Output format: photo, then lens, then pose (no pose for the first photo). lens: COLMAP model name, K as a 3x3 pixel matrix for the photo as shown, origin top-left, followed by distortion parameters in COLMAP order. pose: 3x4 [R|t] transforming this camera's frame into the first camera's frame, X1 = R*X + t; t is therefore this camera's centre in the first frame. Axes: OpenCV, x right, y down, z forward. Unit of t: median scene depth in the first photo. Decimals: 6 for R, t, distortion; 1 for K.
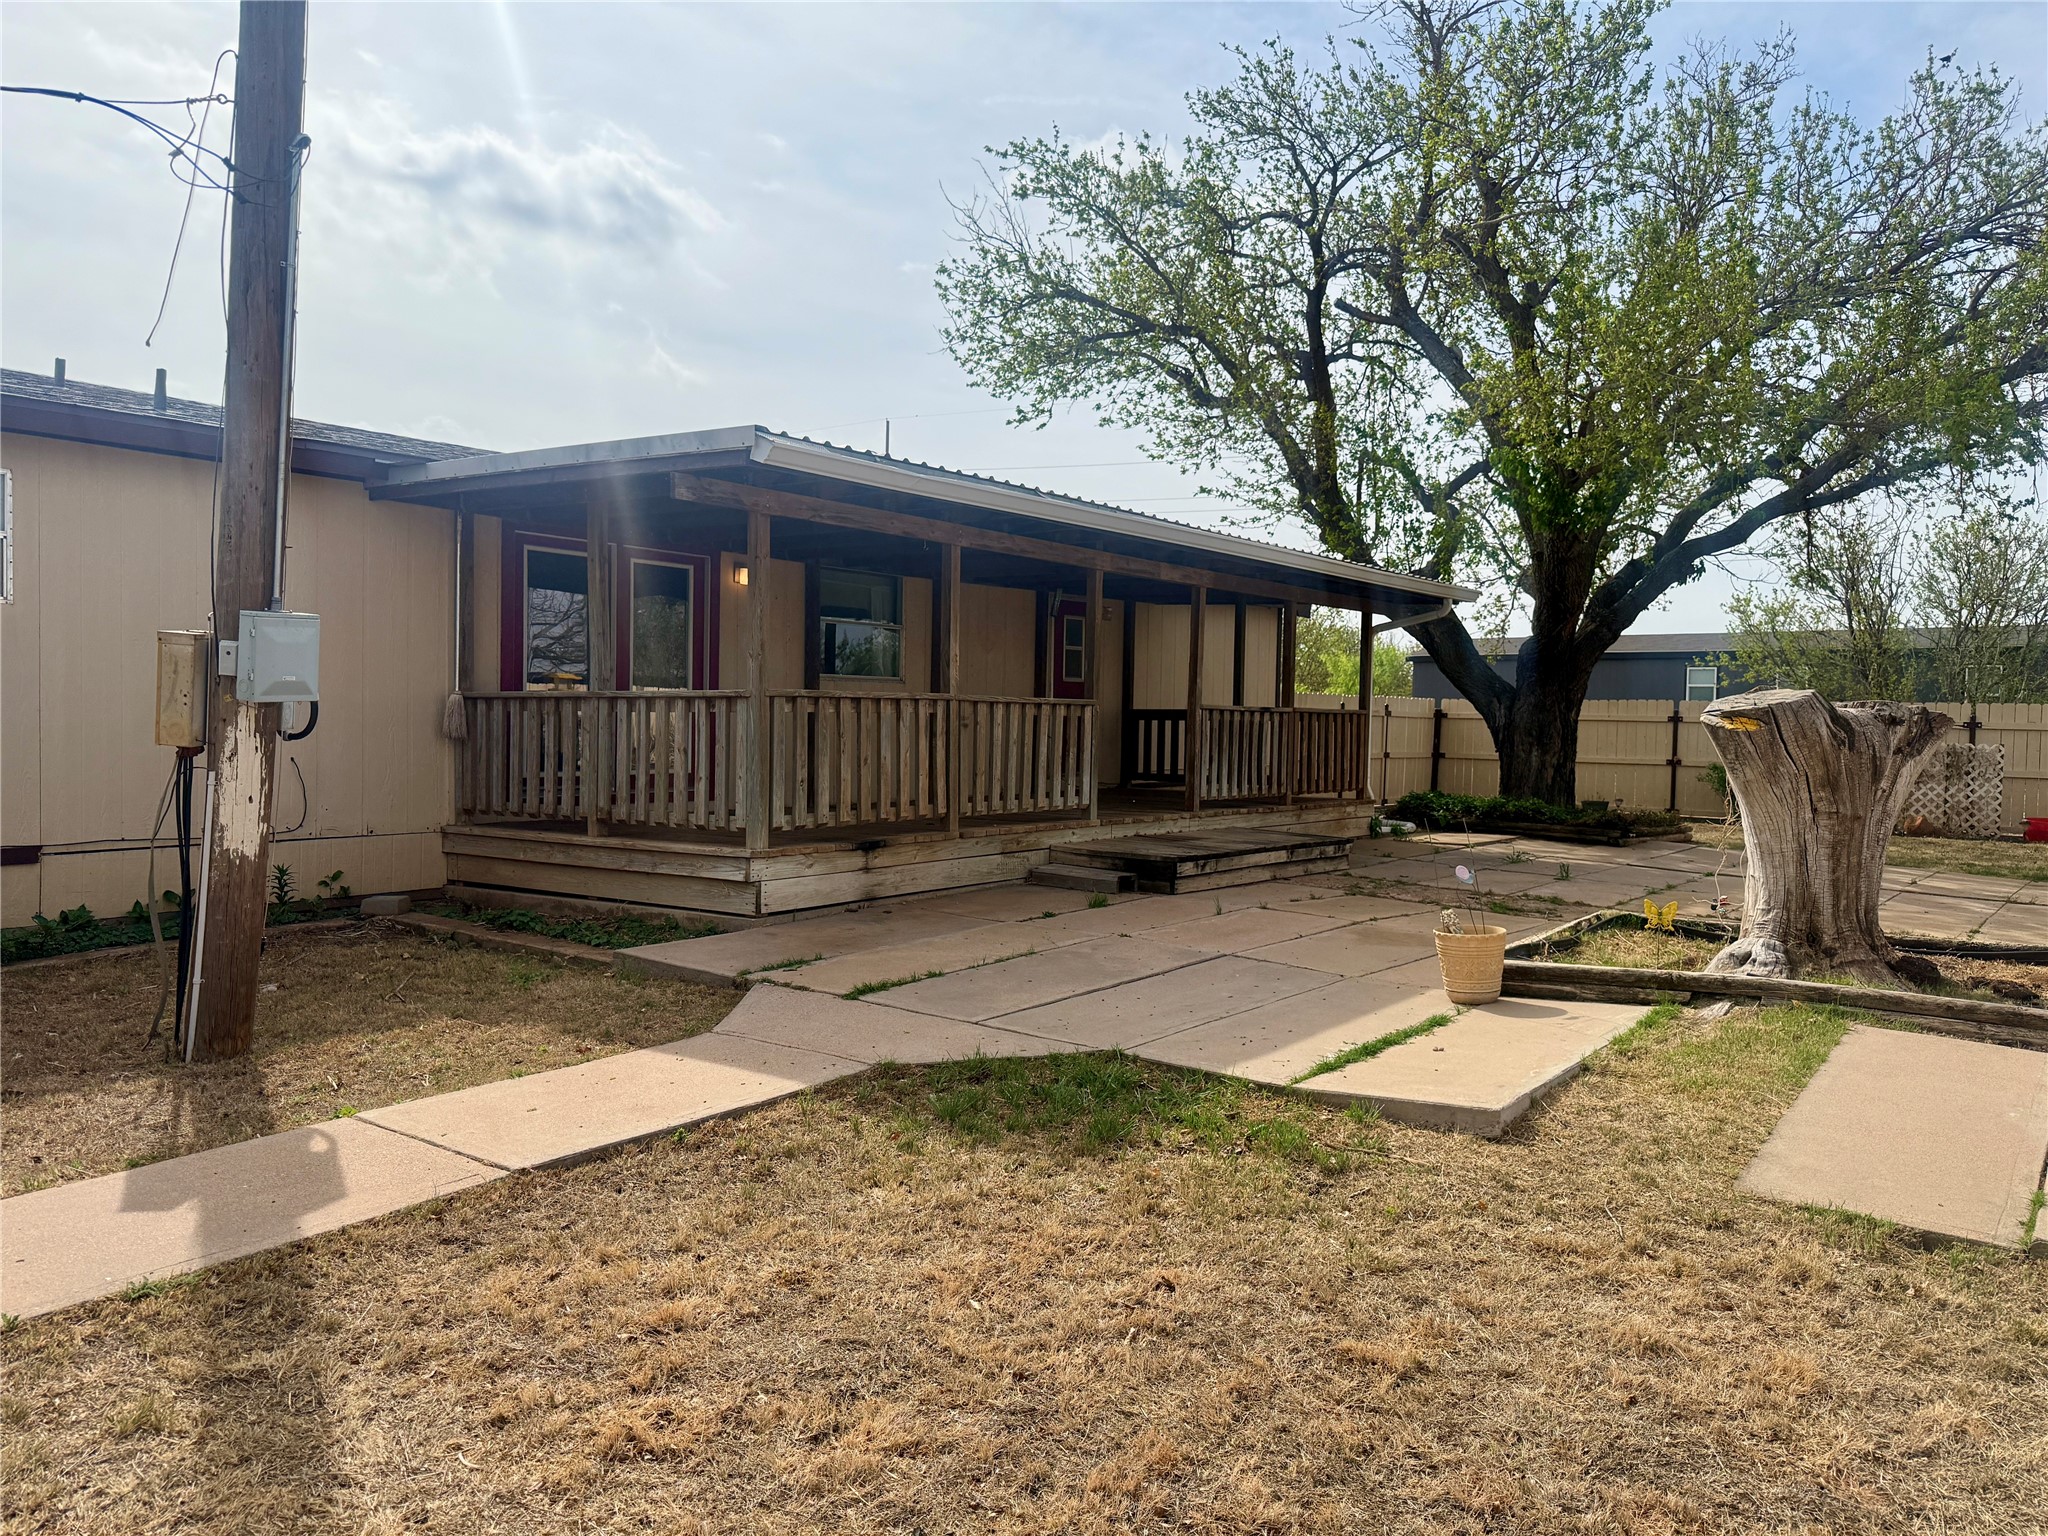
lens RADIAL K [[1455.3, 0, 1024.0], [0, 1455.3, 768.0], [0, 0, 1]] dist [0.058660, -0.114943]
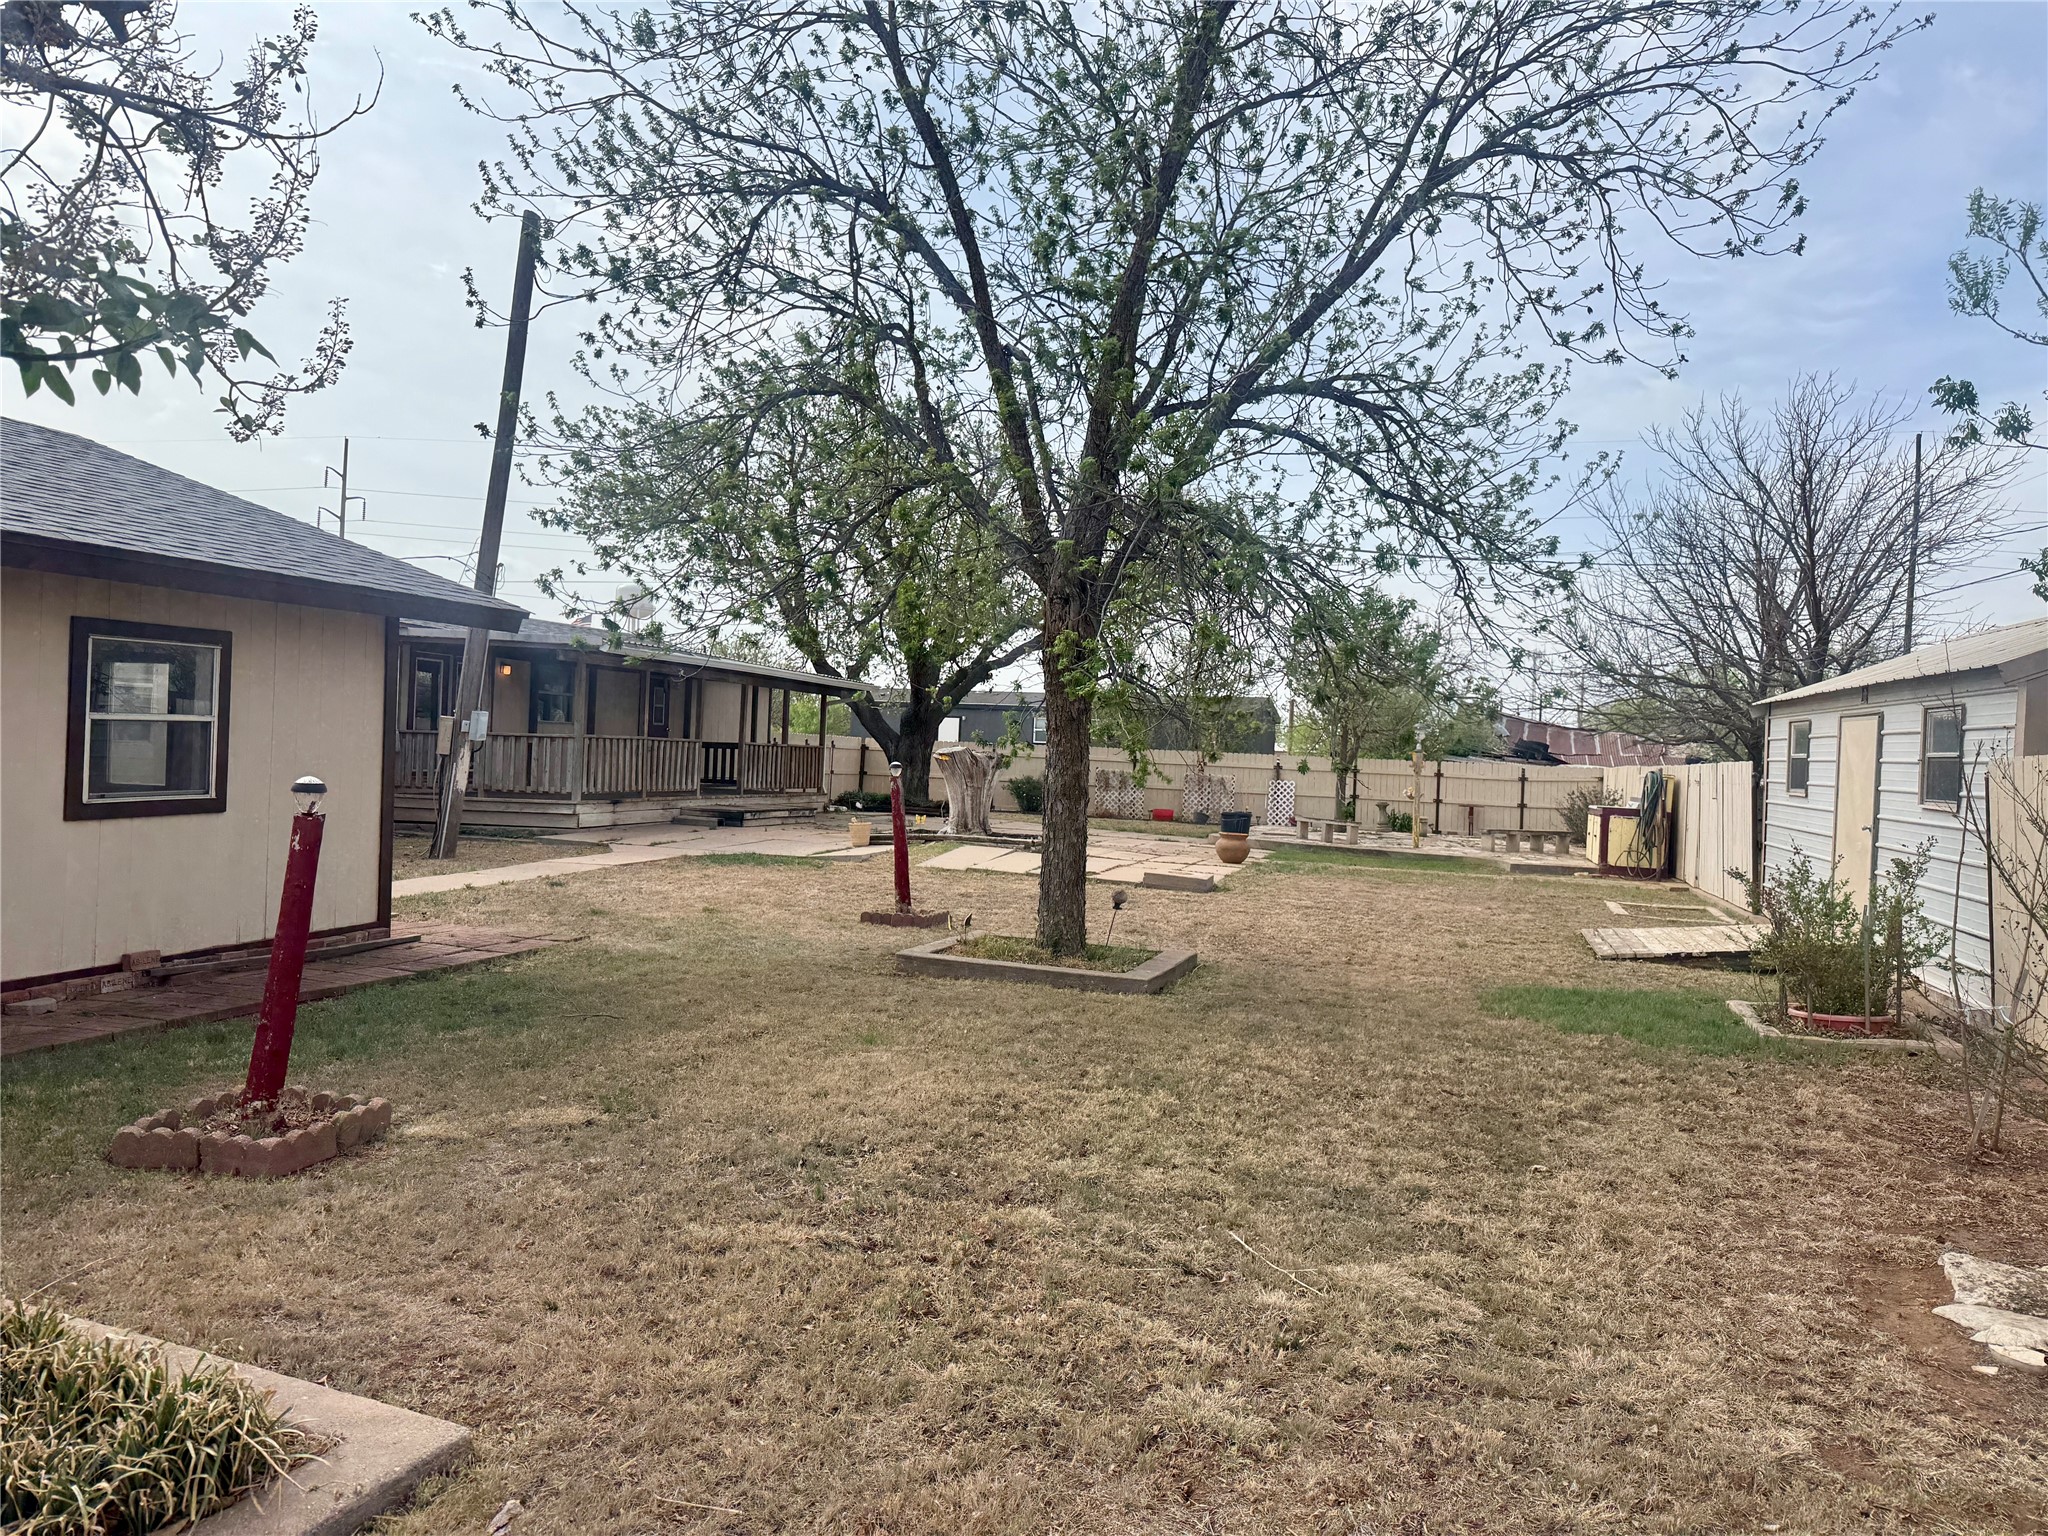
lens RADIAL K [[1455.3, 0, 1024.0], [0, 1455.3, 768.0], [0, 0, 1]] dist [0.058660, -0.114943]
pose [[0.929929, 0.018769, 0.367261, -0.228776], [-0.012377, 0.999728, -0.019753, 0.023770], [-0.367532, 0.013823, 0.929908, -0.901167]]
